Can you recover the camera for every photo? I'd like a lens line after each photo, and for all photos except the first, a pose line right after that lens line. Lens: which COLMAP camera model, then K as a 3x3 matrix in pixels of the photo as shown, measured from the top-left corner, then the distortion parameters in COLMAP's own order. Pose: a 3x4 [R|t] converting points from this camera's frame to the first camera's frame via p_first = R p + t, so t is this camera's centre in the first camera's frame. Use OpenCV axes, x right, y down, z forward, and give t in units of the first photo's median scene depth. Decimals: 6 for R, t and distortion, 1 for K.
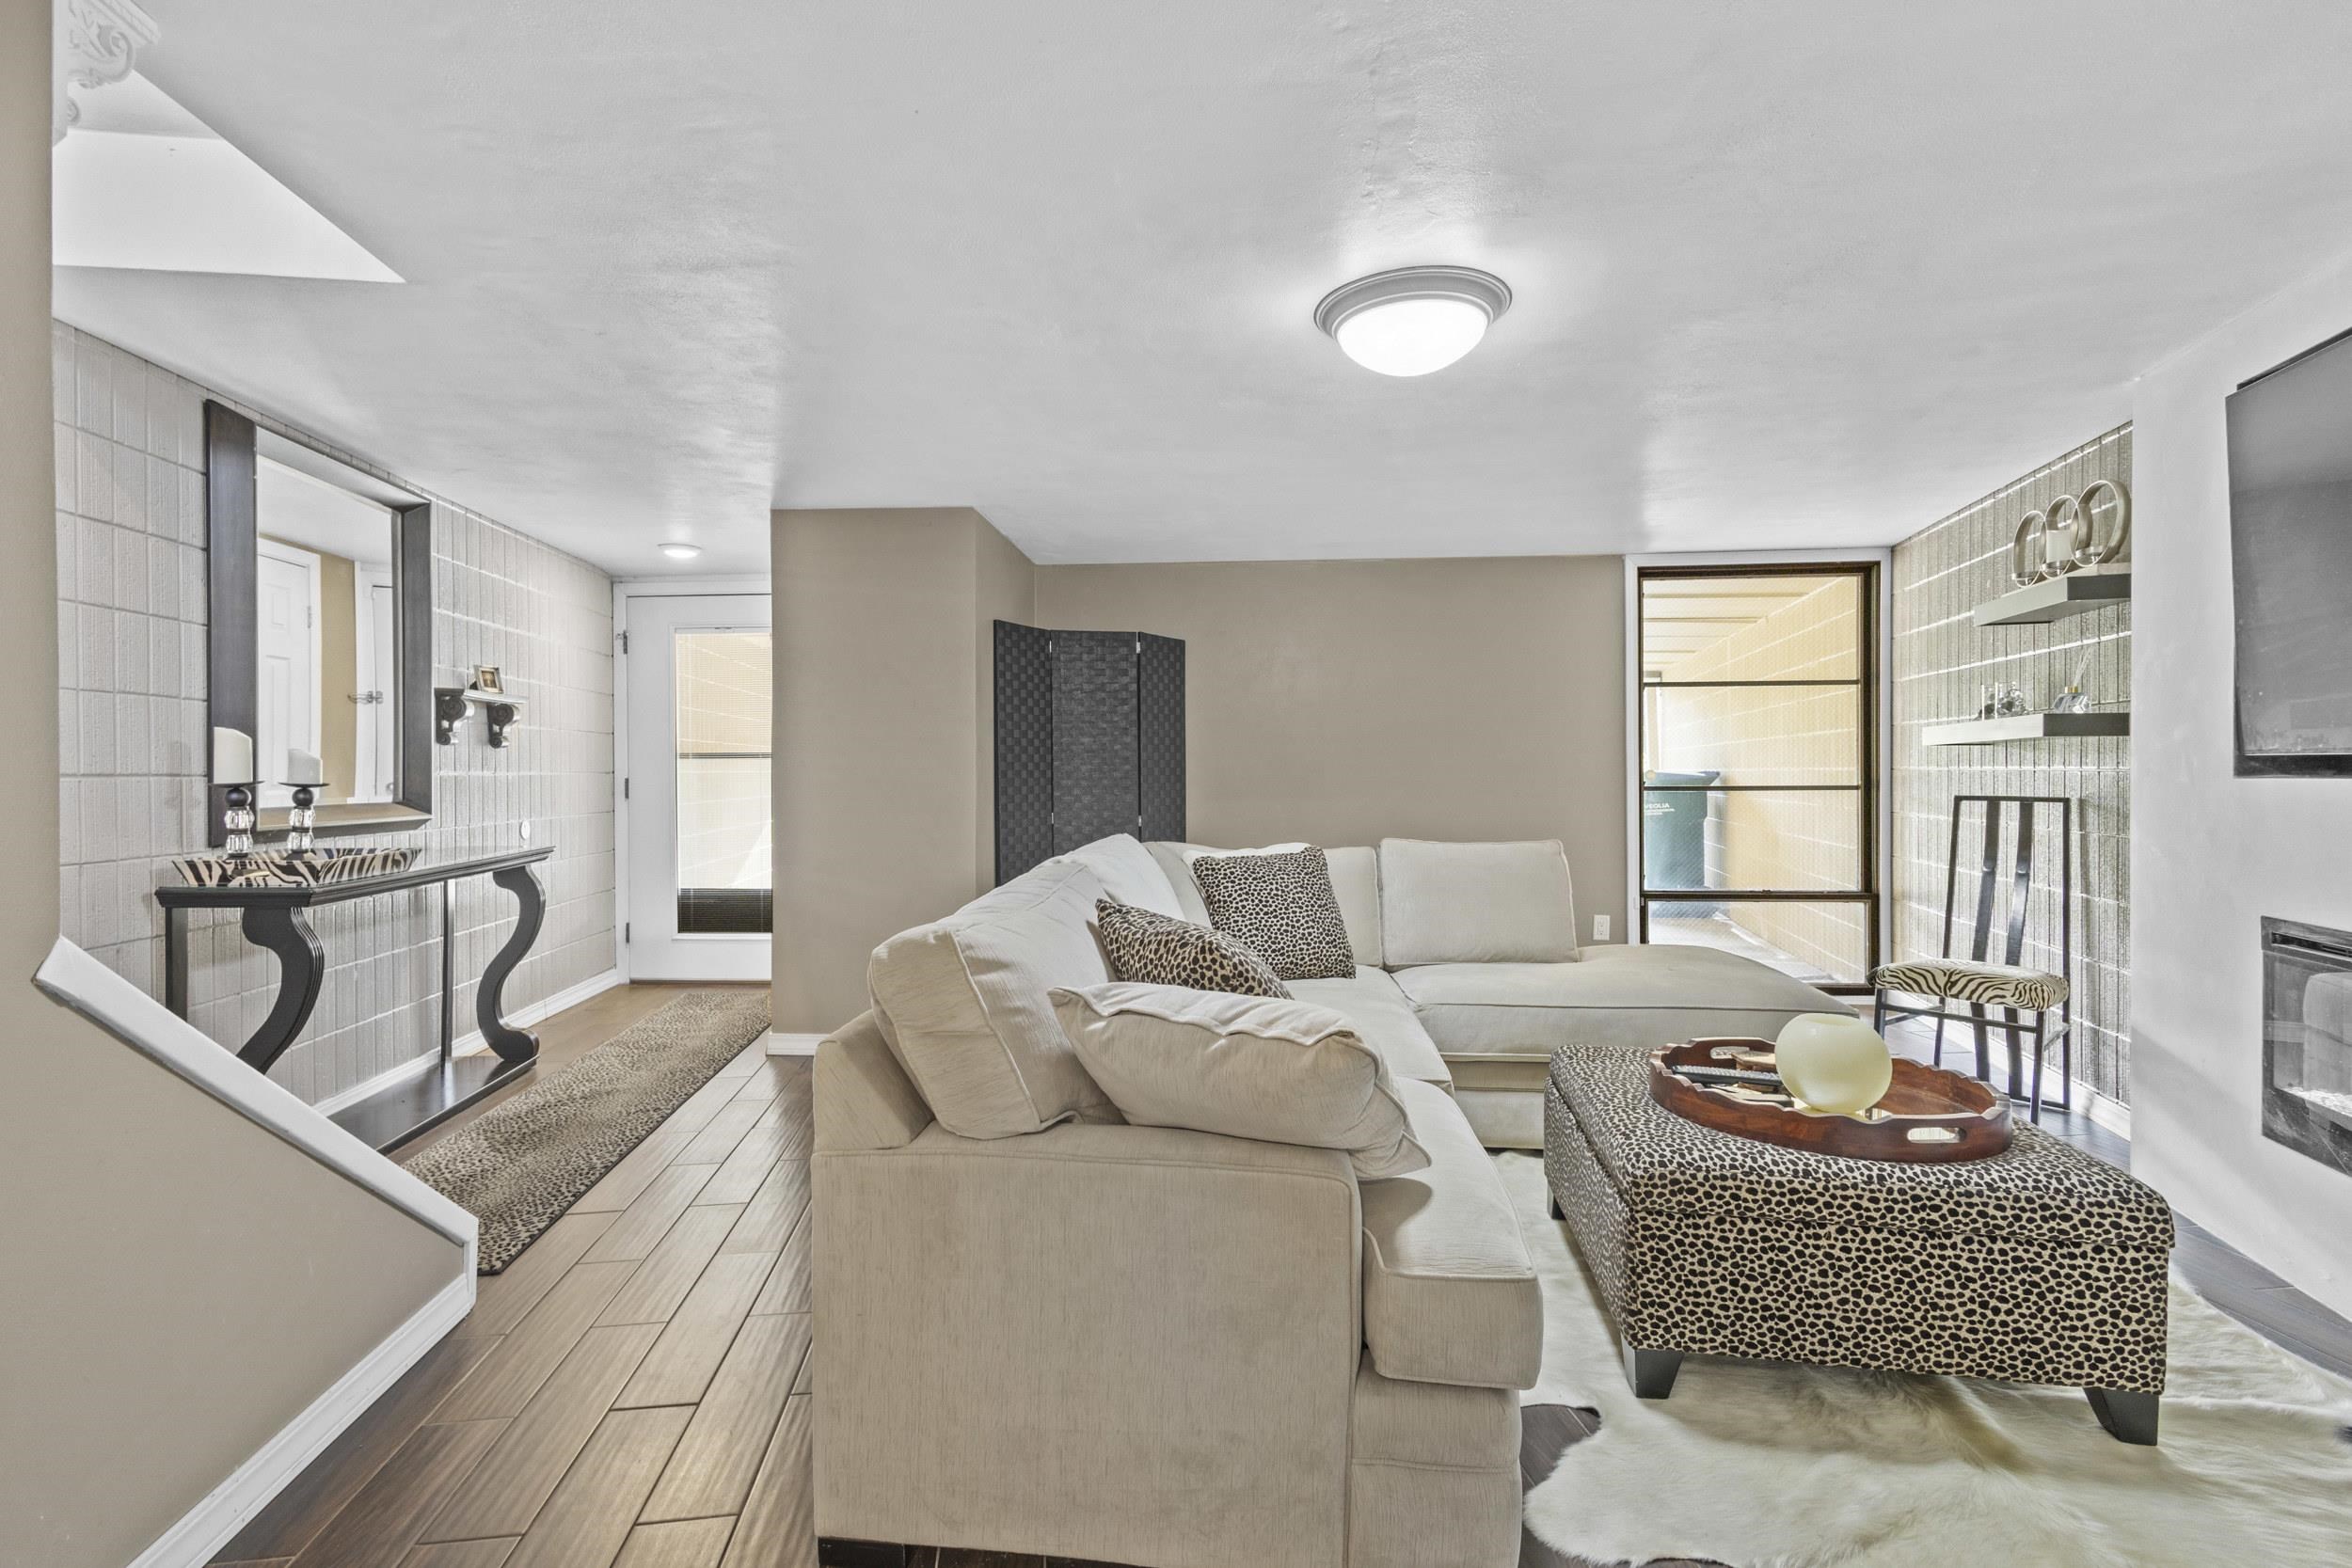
lens RADIAL K [[1074.4, 0, 1164.7], [0, 1074.4, 782.7], [0, 0, 1]] dist [0.001064, 0.000087]
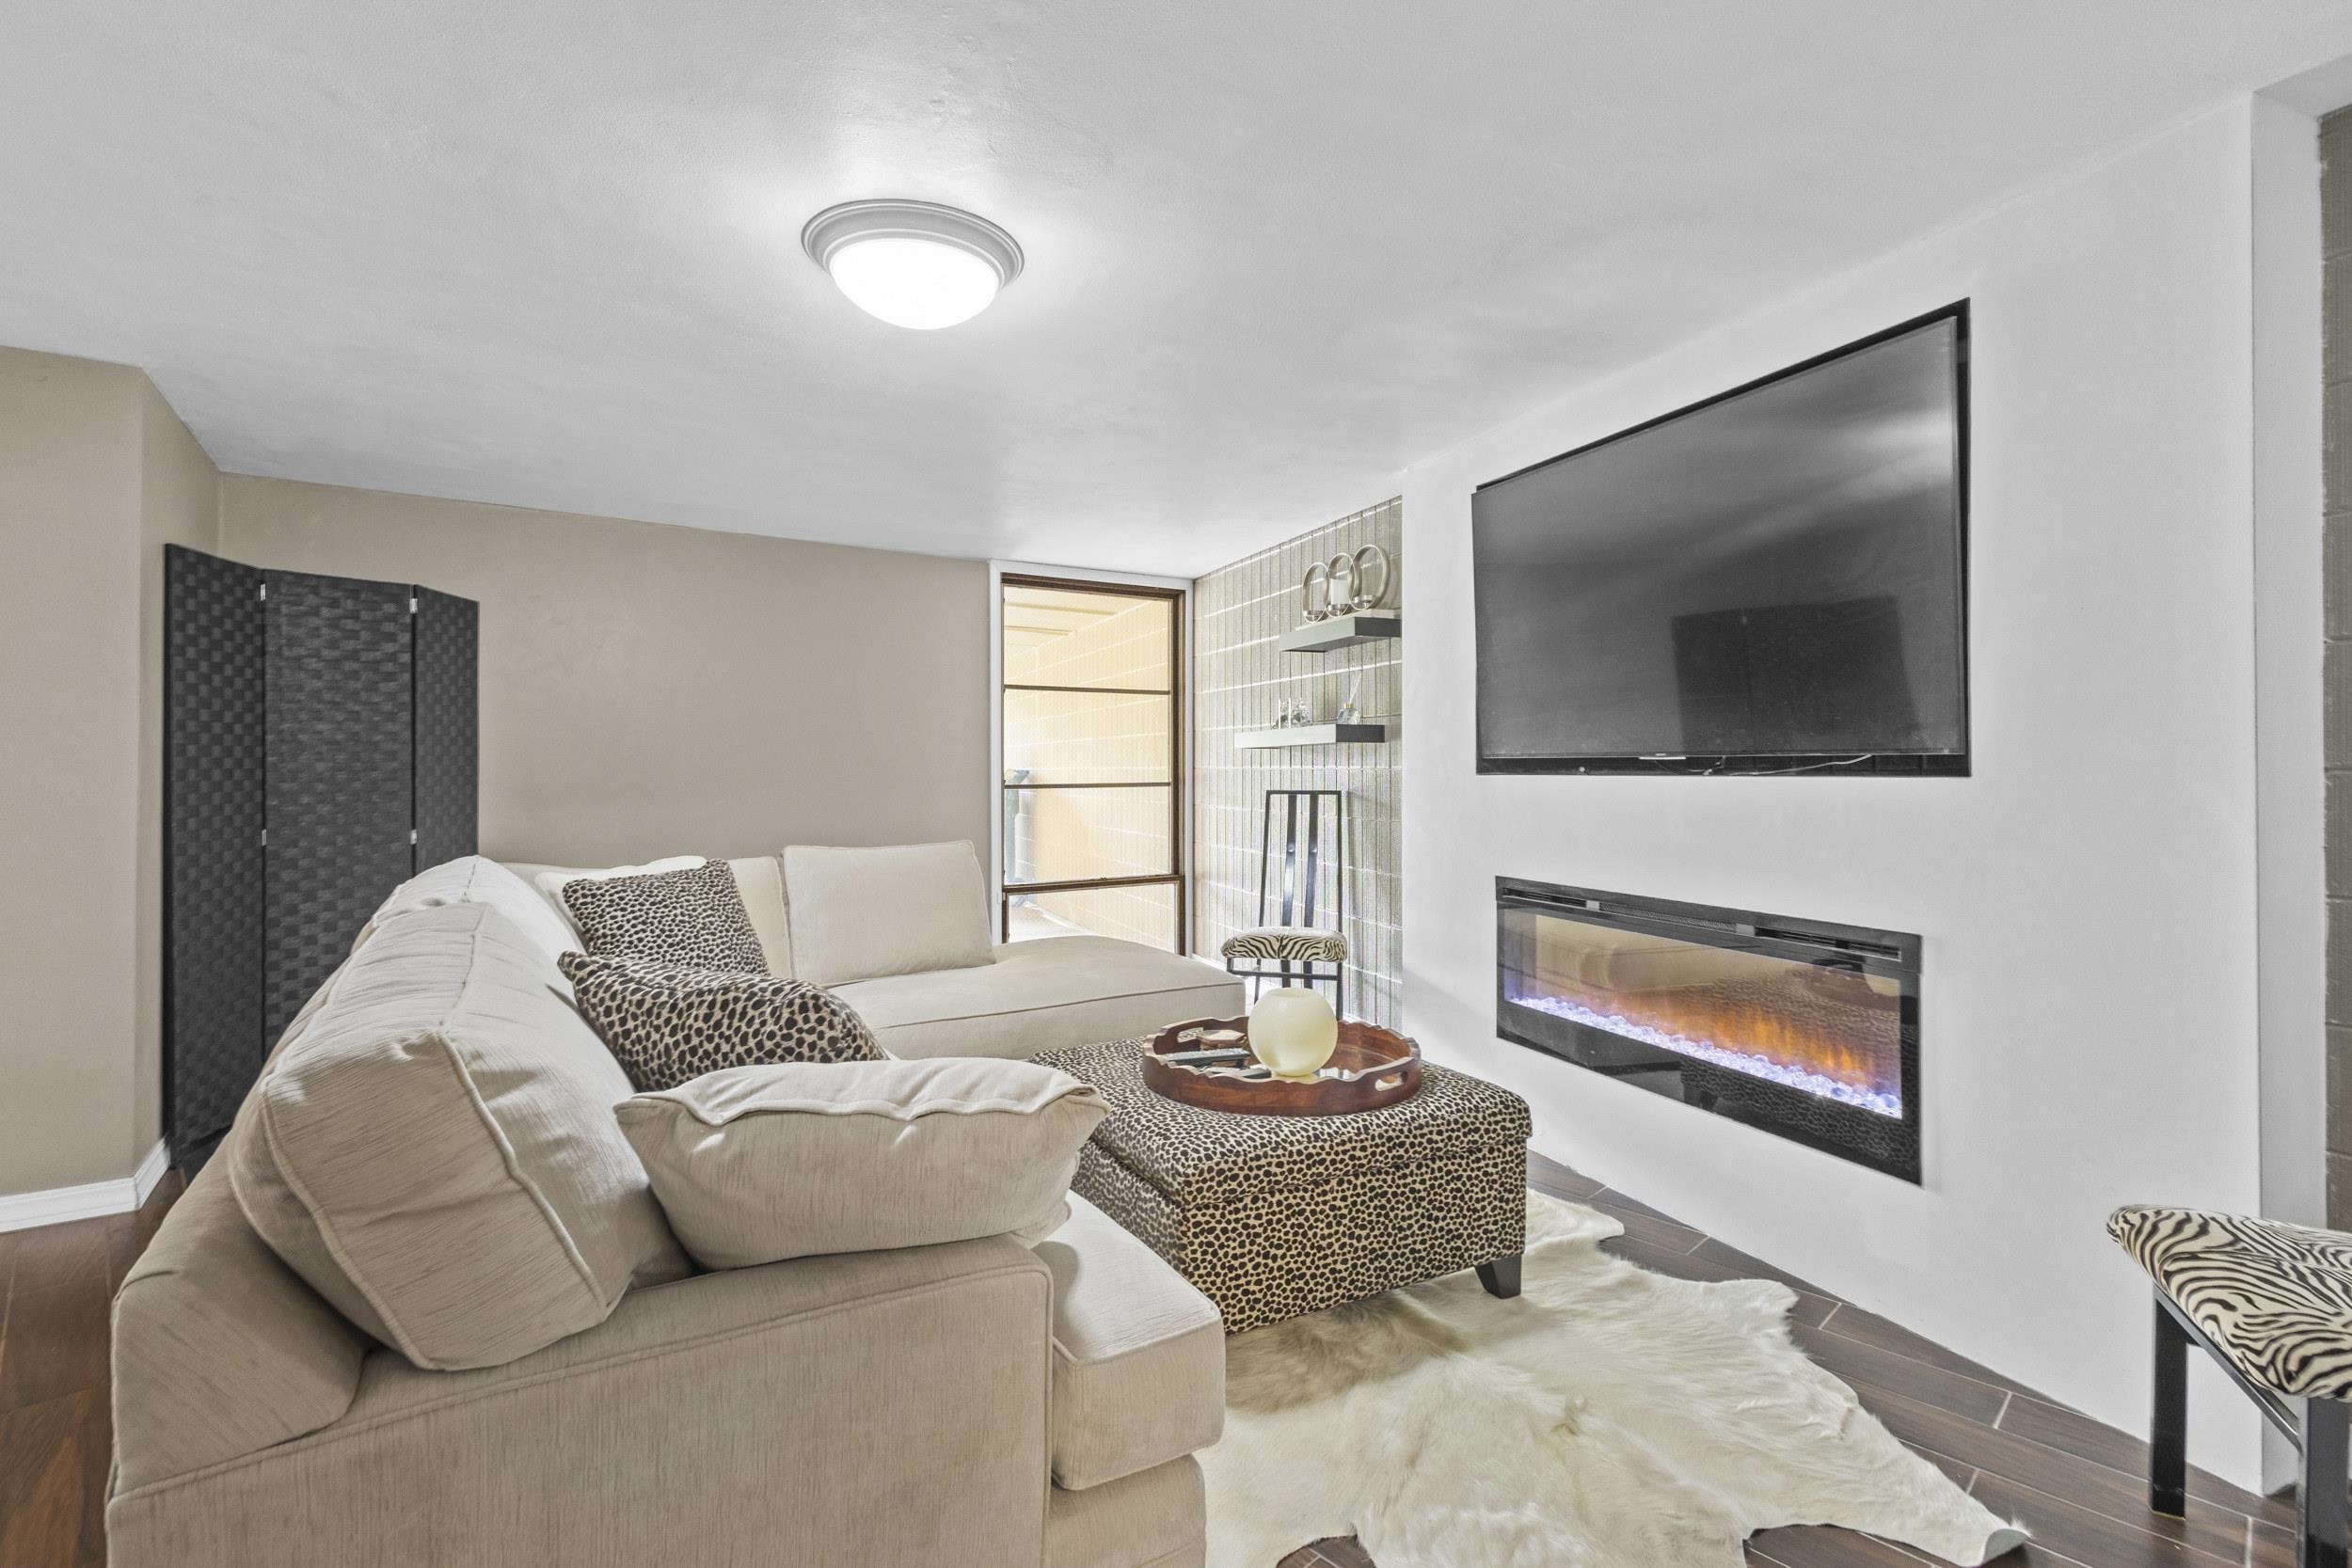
lens RADIAL K [[1088.6, 0, 1174.1], [0, 1088.6, 760.7], [0, 0, 1]] dist [0.002288, 0.000483]
pose [[0.788738, 0.004868, 0.614710, -0.108229], [0.007068, 0.999831, -0.016988, -0.001122], [-0.614689, 0.017744, 0.788570, 0.111922]]
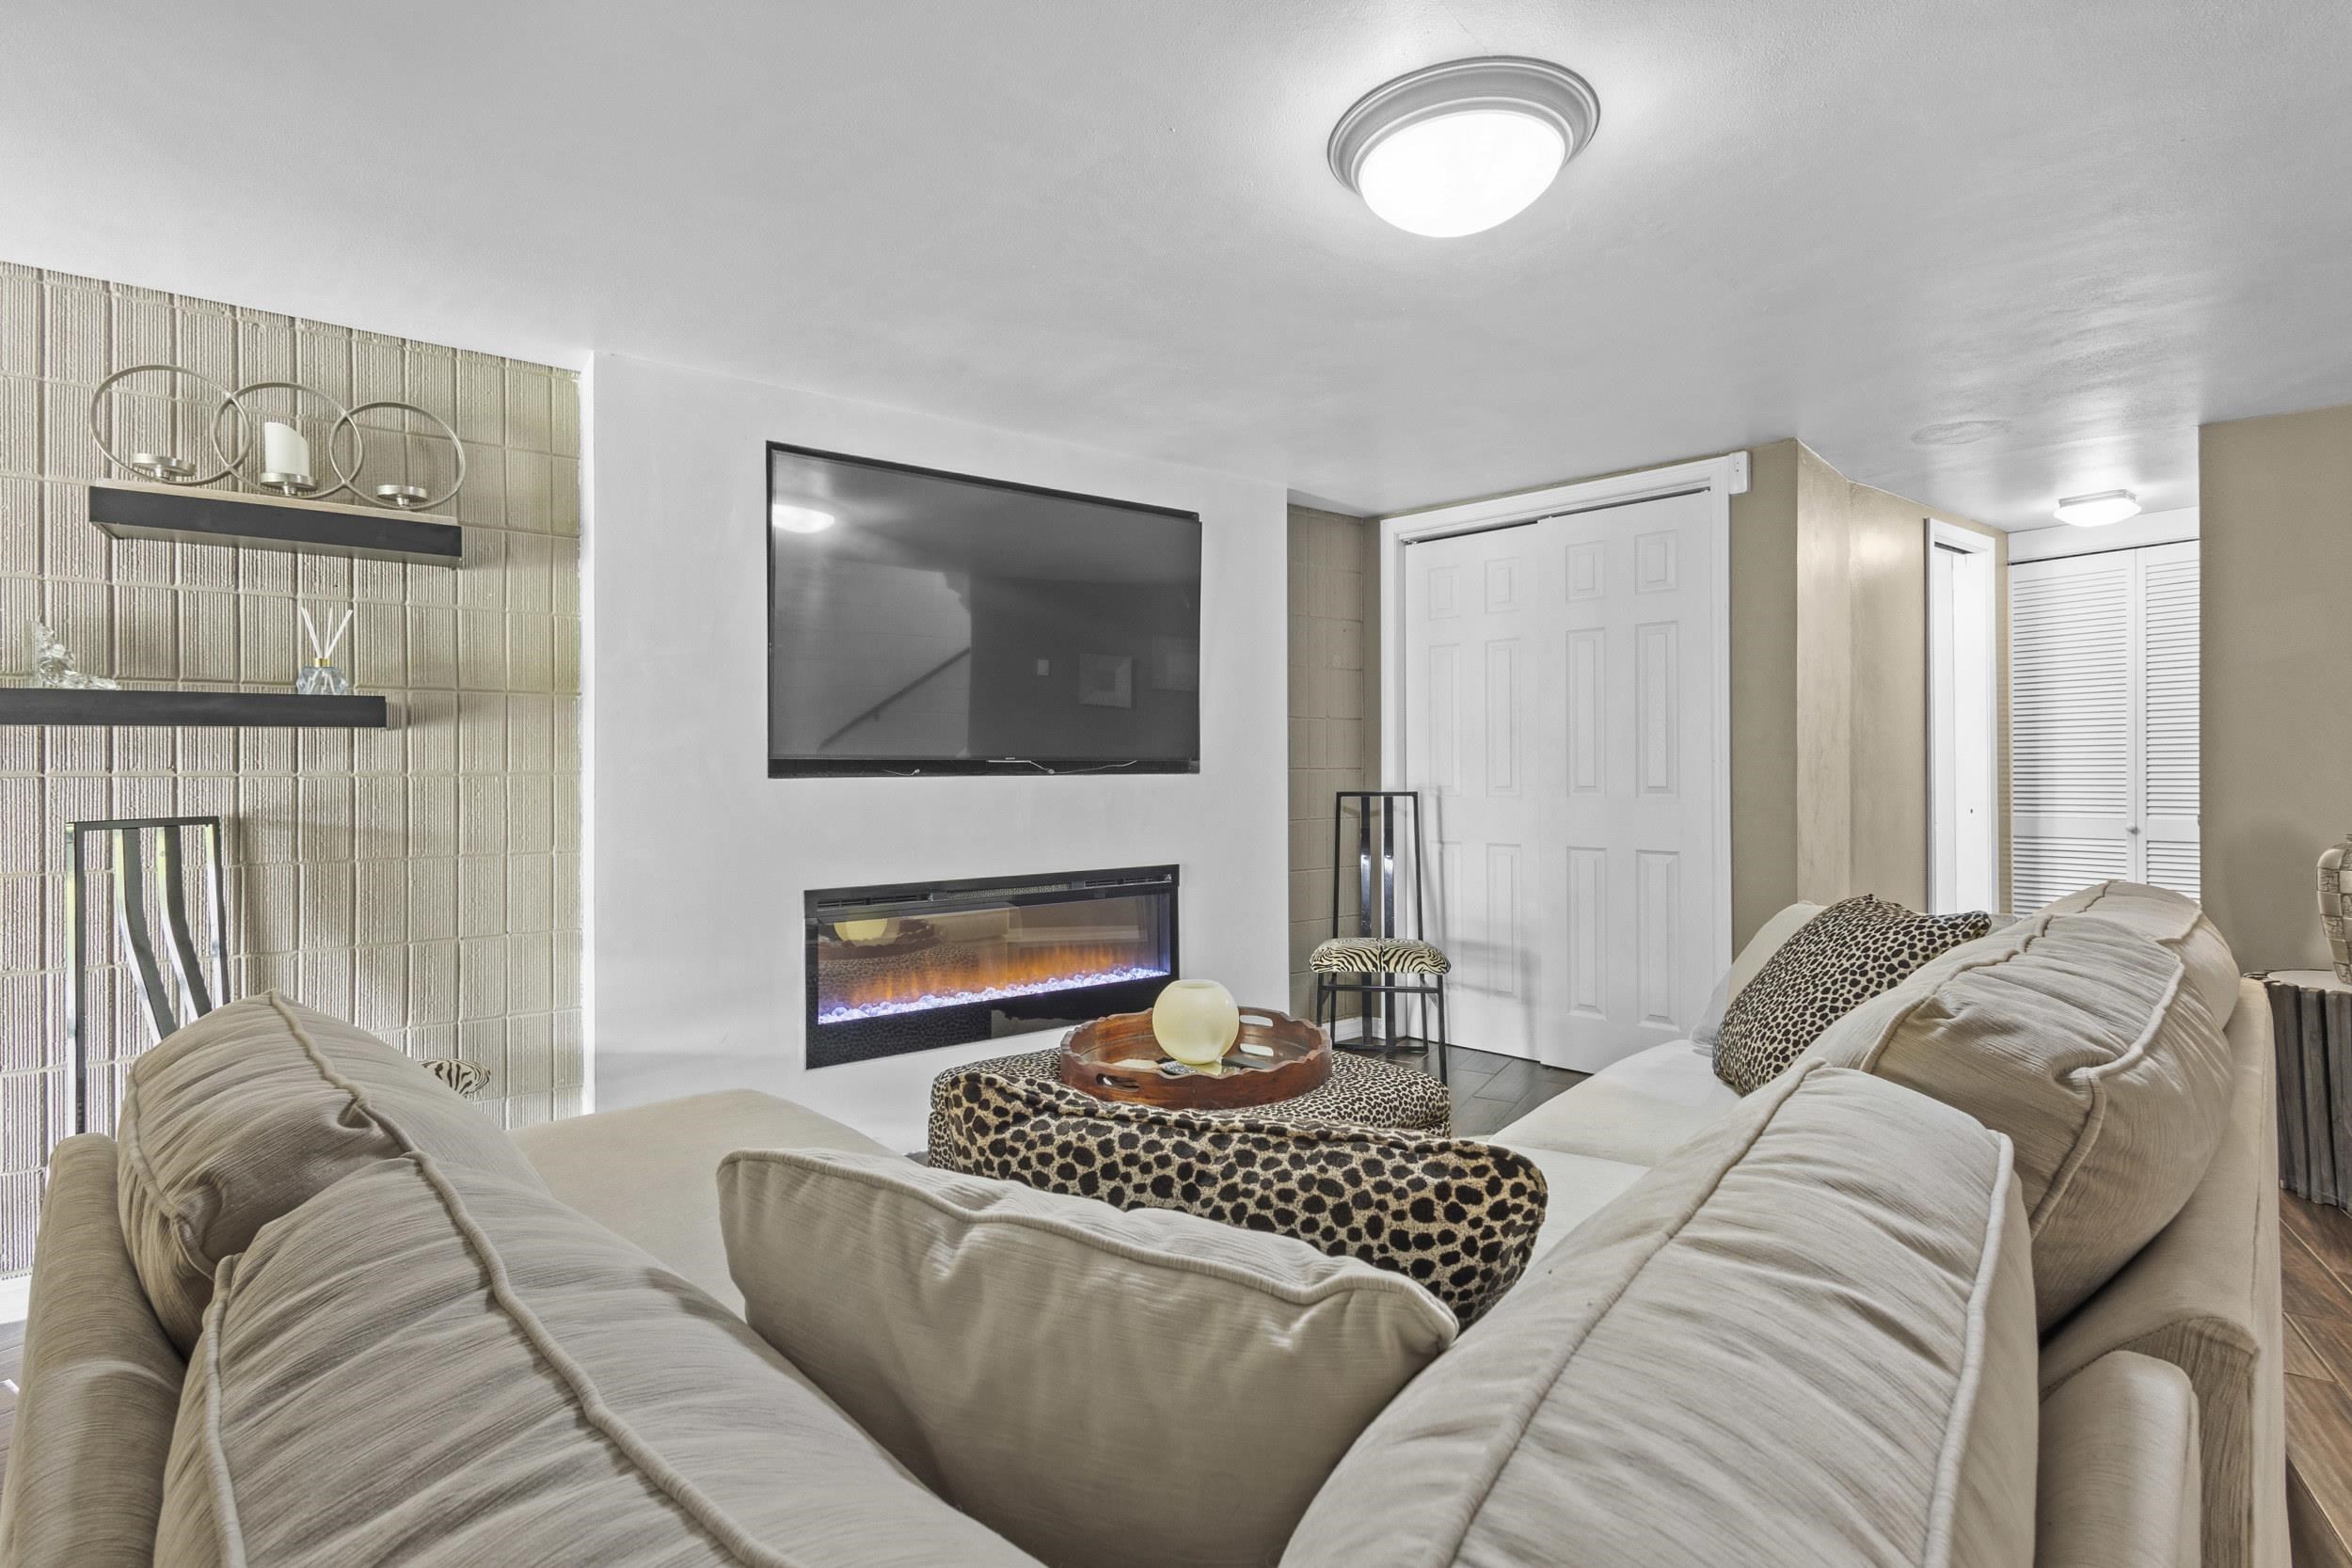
lens RADIAL K [[1074.4, 0, 1164.7], [0, 1074.4, 782.7], [0, 0, 1]] dist [0.001064, 0.000087]
pose [[-0.758916, -0.016846, 0.650971, -0.062746], [0.008161, 0.999341, 0.035376, -0.027309], [-0.651137, 0.032160, -0.758278, 1.173537]]
